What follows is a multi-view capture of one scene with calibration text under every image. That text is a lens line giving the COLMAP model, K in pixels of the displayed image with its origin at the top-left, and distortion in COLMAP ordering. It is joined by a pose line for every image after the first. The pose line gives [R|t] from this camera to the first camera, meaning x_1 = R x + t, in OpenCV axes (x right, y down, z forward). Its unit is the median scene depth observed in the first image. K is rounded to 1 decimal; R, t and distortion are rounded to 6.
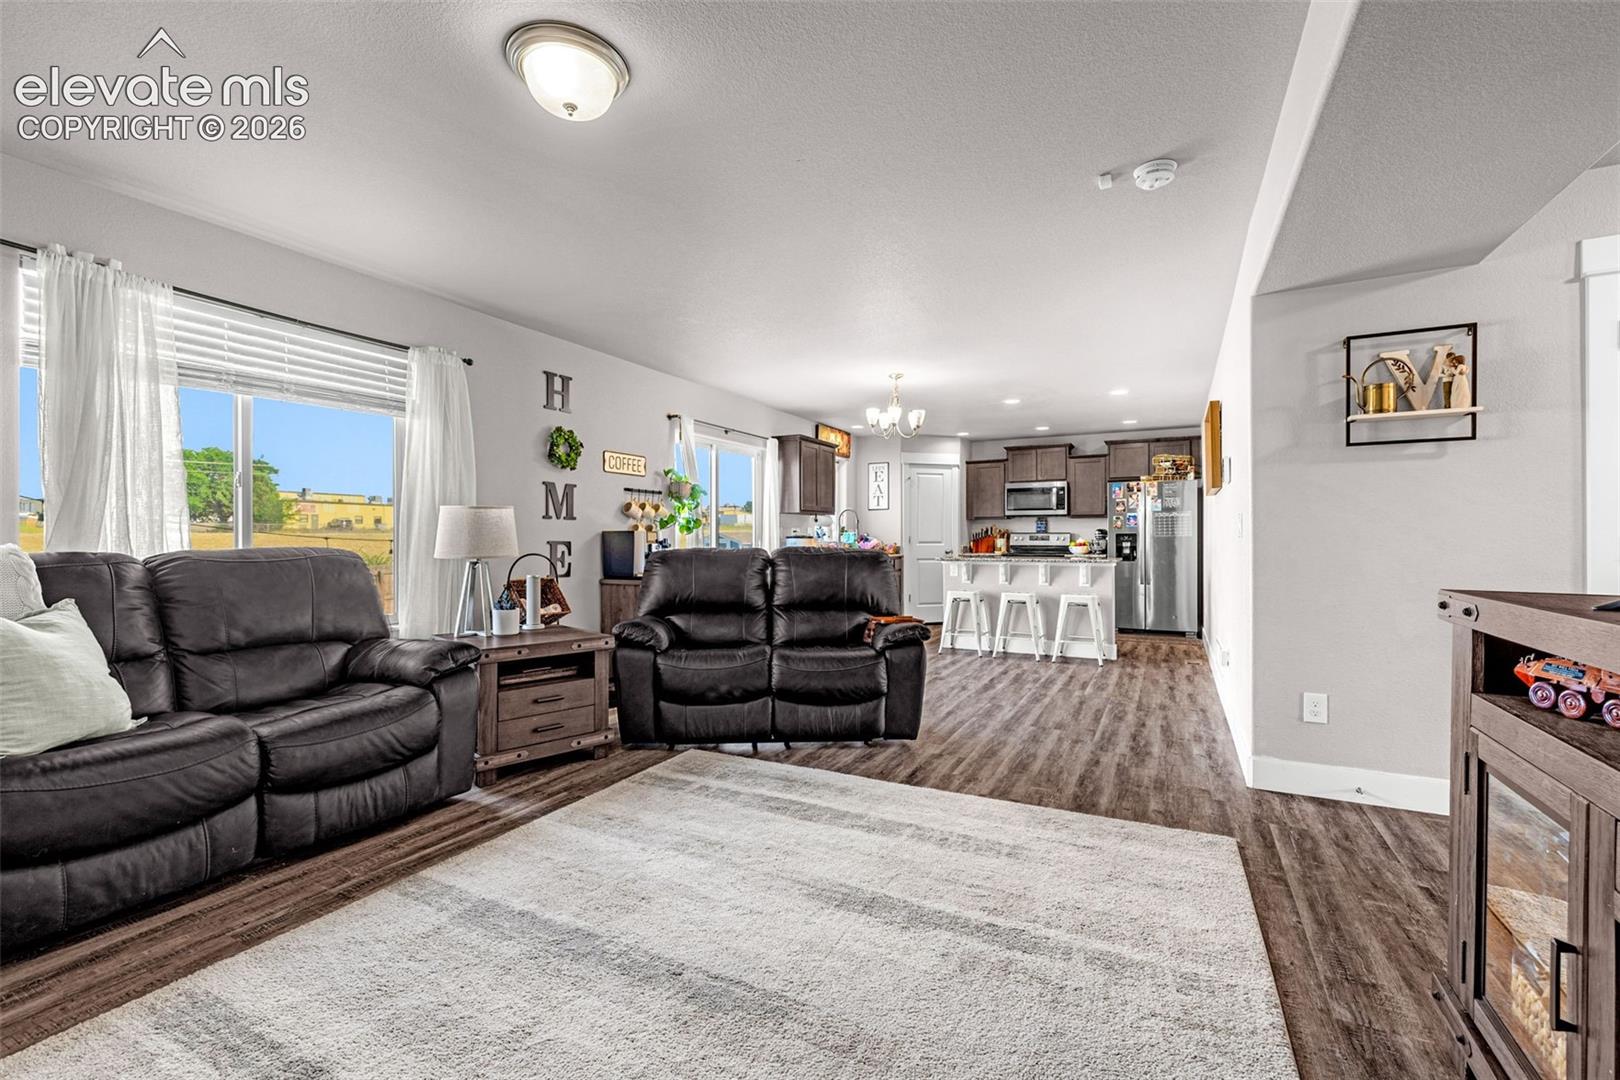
lens RADIAL K [[697.5, 0, 798.8], [0, 697.5, 538.9], [0, 0, 1]] dist [-0.000321, 0.000632]
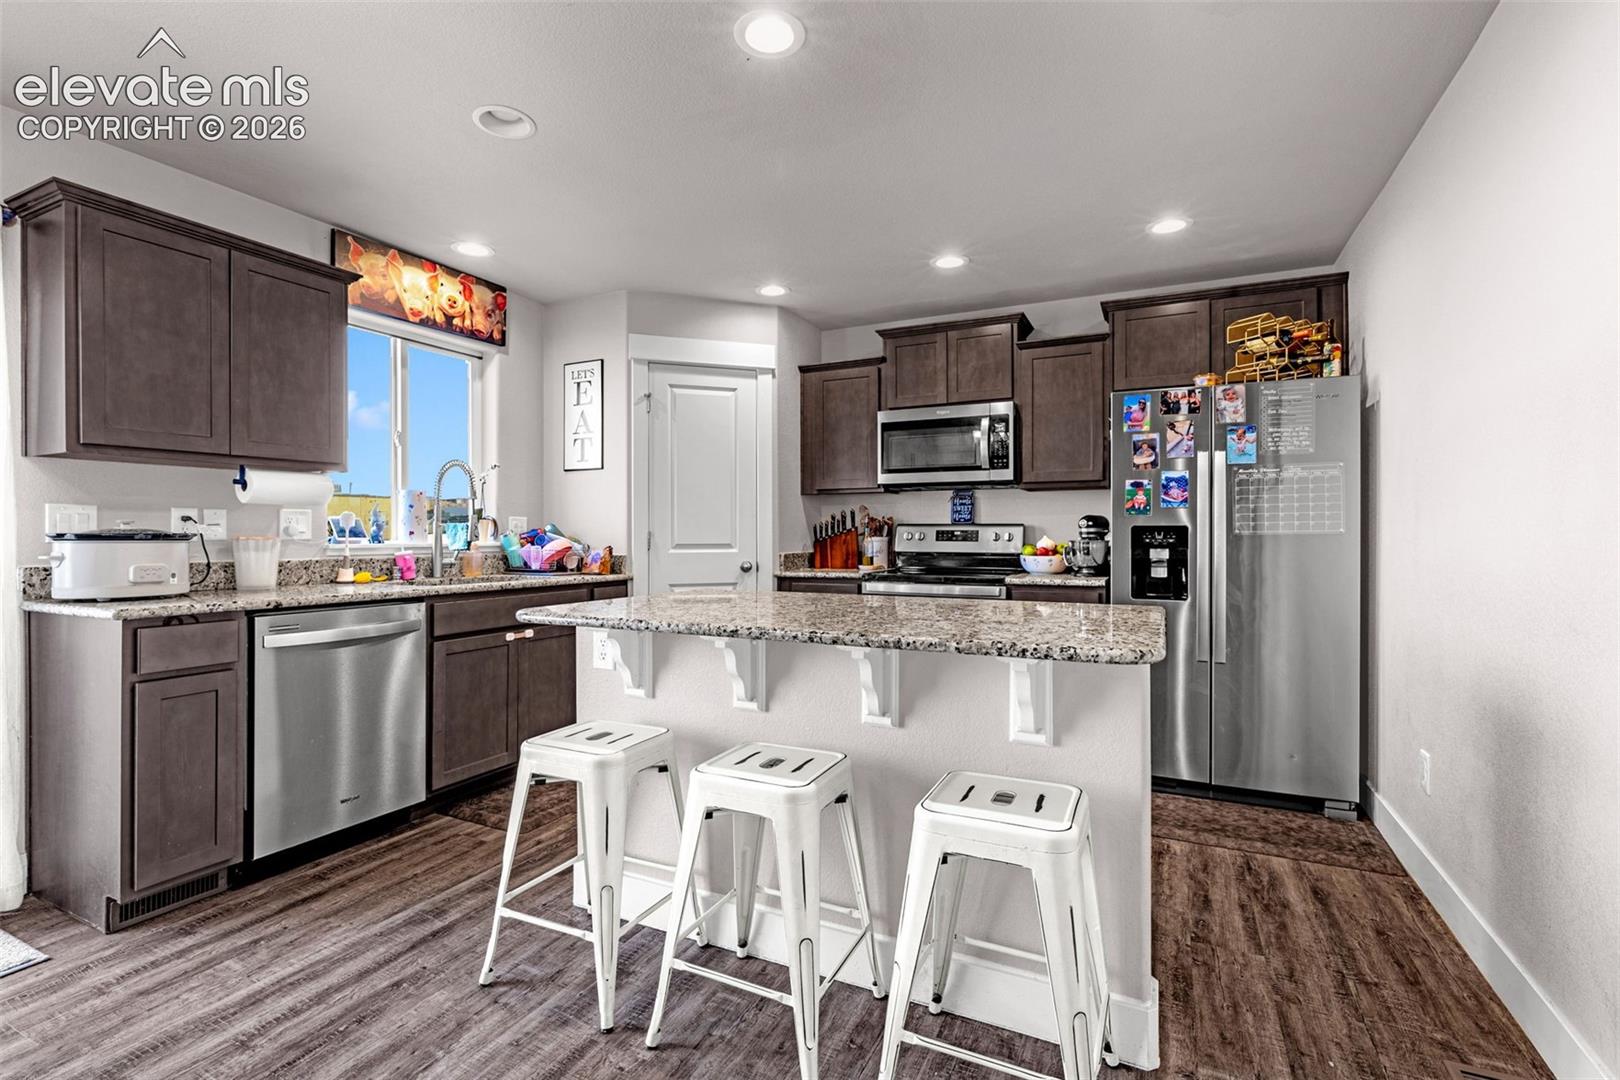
lens RADIAL K [[737.8, 0, 796.2], [0, 737.8, 541.4], [0, 0, 1]] dist [-0.009513, 0.002427]
pose [[0.999573, -0.000235, 0.029221, 0.516430], [-0.000143, 0.999916, 0.012947, -0.008218], [-0.029222, -0.012946, 0.999489, 1.199562]]
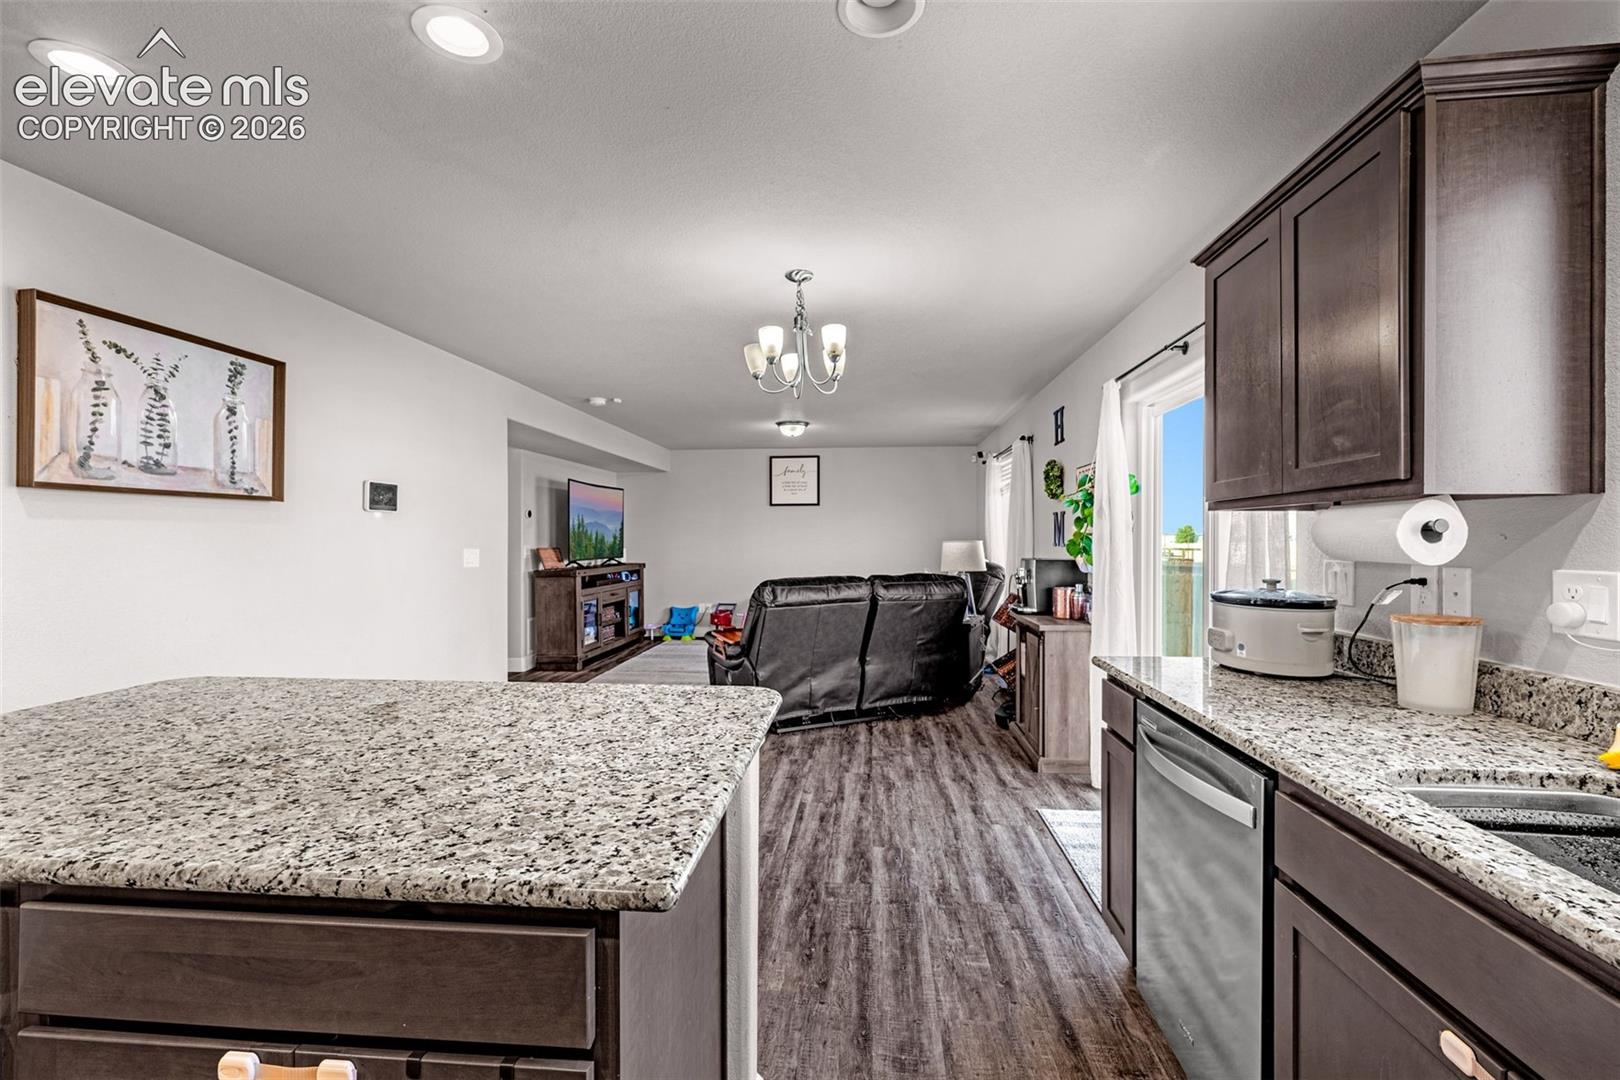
lens RADIAL K [[697.5, 0, 804.1], [0, 697.5, 548.0], [0, 0, 1]] dist [-0.000321, 0.000632]
pose [[-0.922424, 0.005808, -0.386135, 0.484983], [0.001023, 0.999920, 0.012596, -0.045677], [0.386178, 0.011223, -0.922356, 2.113091]]
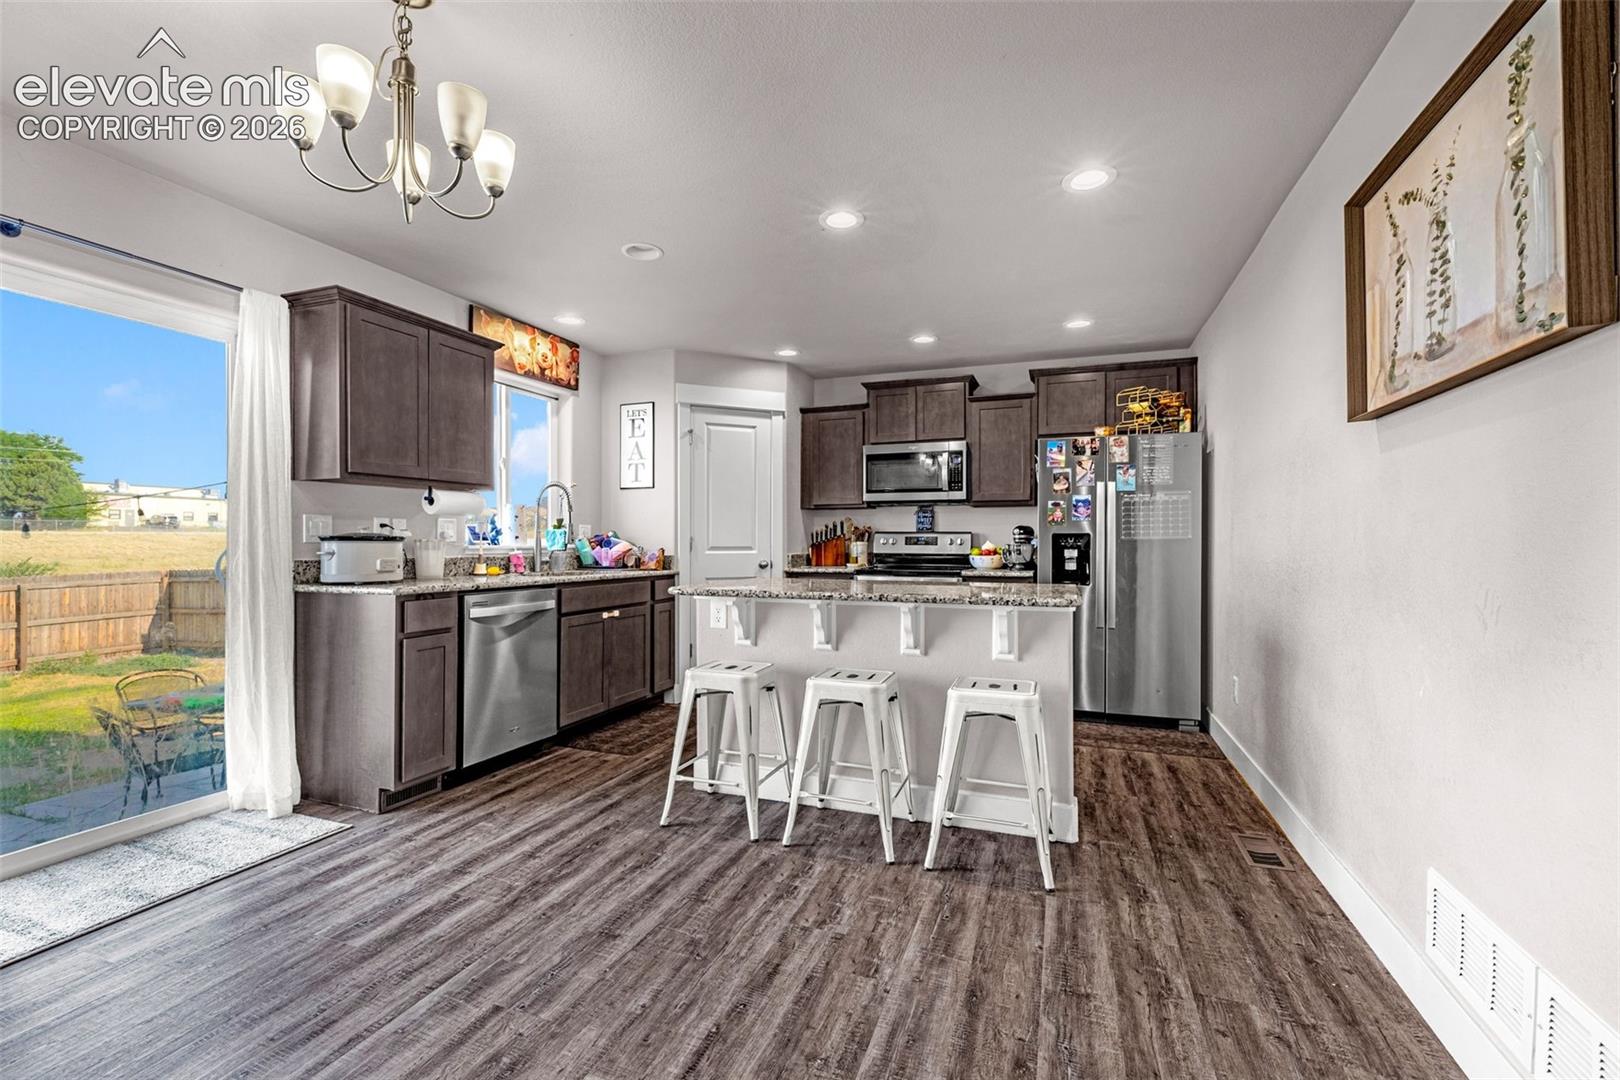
lens RADIAL K [[697.5, 0, 802.8], [0, 697.5, 551.5], [0, 0, 1]] dist [-0.000321, 0.000632]
pose [[0.990923, 0.000006, 0.134429, 0.378059], [-0.002321, 0.999852, 0.017060, -0.004353], [-0.134409, -0.017217, 0.990776, 0.974000]]
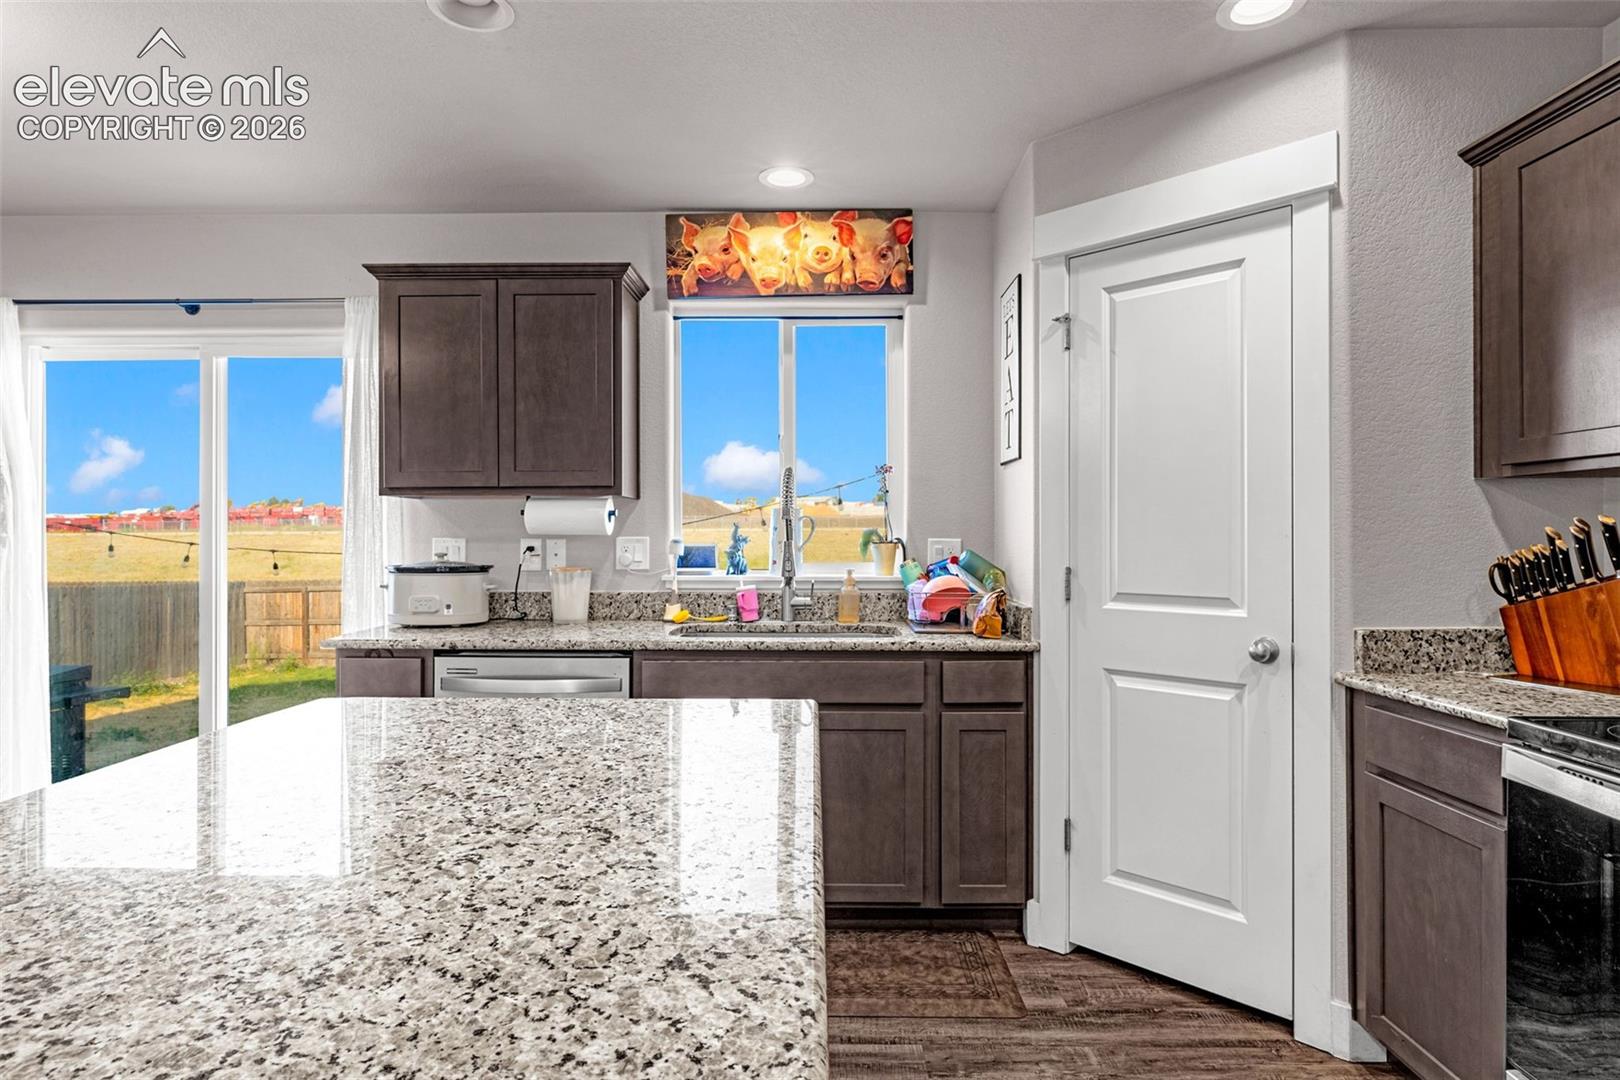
lens RADIAL K [[882.6, 0, 817.2], [0, 882.6, 535.2], [0, 0, 1]] dist [-0.001555, 0.000240]
pose [[0.466135, 0.002106, -0.884711, 0.832019], [0.003549, 0.999985, 0.004250, -0.035127], [0.884706, -0.005121, 0.466120, 1.726147]]
